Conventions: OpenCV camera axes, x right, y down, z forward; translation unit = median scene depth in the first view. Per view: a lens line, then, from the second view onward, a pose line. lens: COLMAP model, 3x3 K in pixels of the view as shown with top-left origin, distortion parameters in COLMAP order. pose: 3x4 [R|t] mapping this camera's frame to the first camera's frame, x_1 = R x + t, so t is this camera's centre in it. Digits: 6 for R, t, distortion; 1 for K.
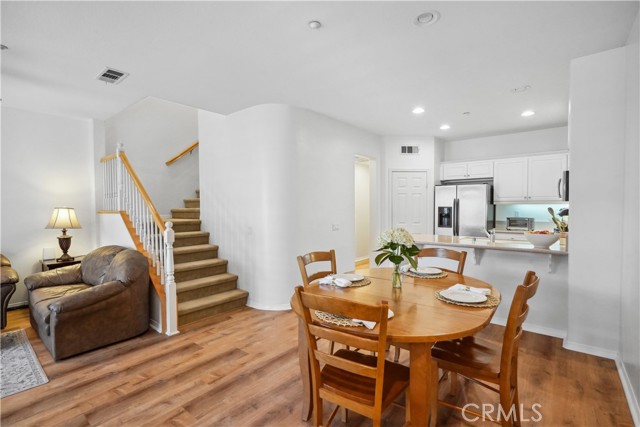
lens RADIAL K [[297.4, 0, 326.8], [0, 297.4, 213.4], [0, 0, 1]] dist [-0.003866, -0.001181]
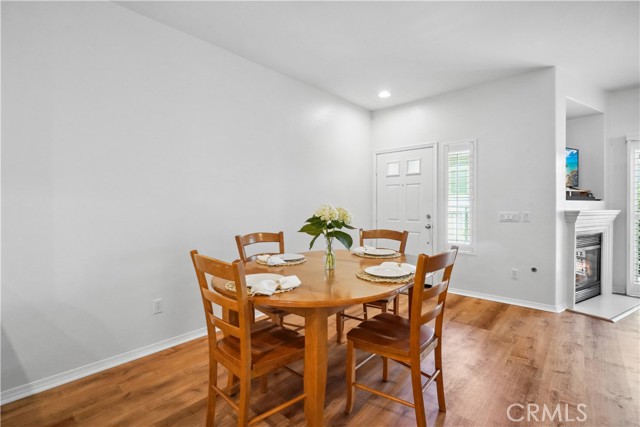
lens RADIAL K [[297.4, 0, 326.8], [0, 297.4, 213.4], [0, 0, 1]] dist [-0.003866, -0.001181]
pose [[-0.998760, 0.009366, 0.048890, 0.114257], [0.011692, 0.998802, 0.047514, 0.021153], [-0.048386, 0.048027, -0.997673, 1.072153]]
